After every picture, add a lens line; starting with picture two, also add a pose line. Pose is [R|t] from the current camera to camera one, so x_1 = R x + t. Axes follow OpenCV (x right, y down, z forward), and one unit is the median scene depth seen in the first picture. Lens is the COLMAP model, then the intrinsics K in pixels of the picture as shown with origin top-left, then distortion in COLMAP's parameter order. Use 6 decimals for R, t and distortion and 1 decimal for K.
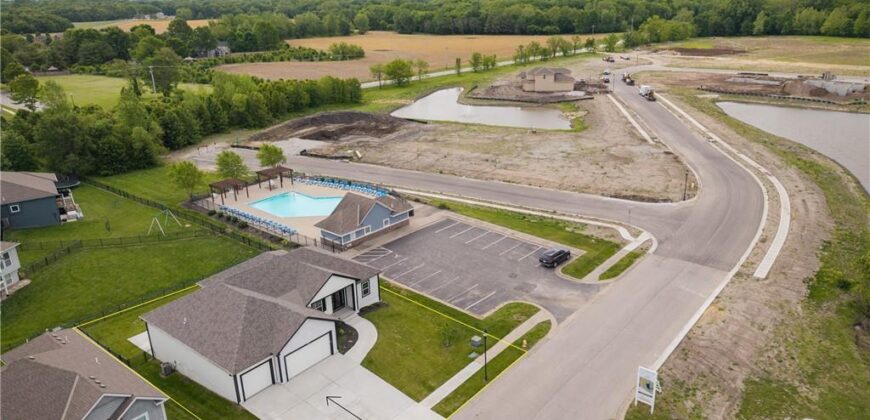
lens RADIAL K [[580.4, 0, 434.9], [0, 580.4, 175.9], [0, 0, 1]] dist [0.094111, -0.132803]
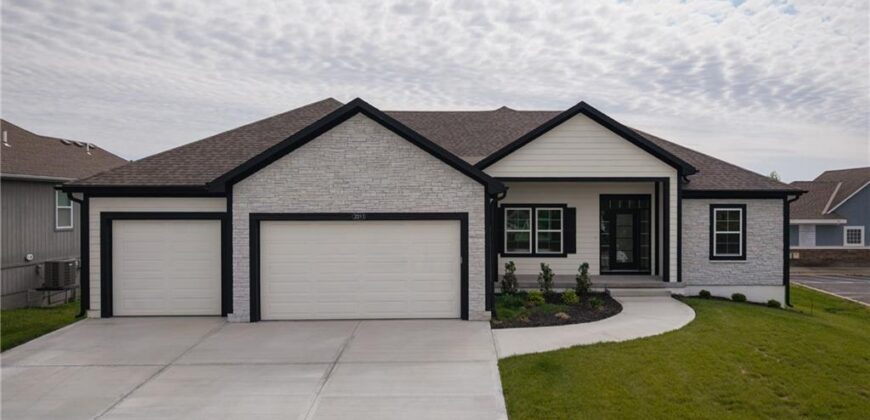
lens RADIAL K [[592.1, 0, 470.8], [0, 592.1, 207.9], [0, 0, 1]] dist [0.017513, -0.002434]
pose [[0.665573, 0.046441, -0.744886, 0.011951], [-0.237336, 0.959423, -0.152249, 0.189542], [0.707590, 0.278121, 0.649588, 0.523827]]
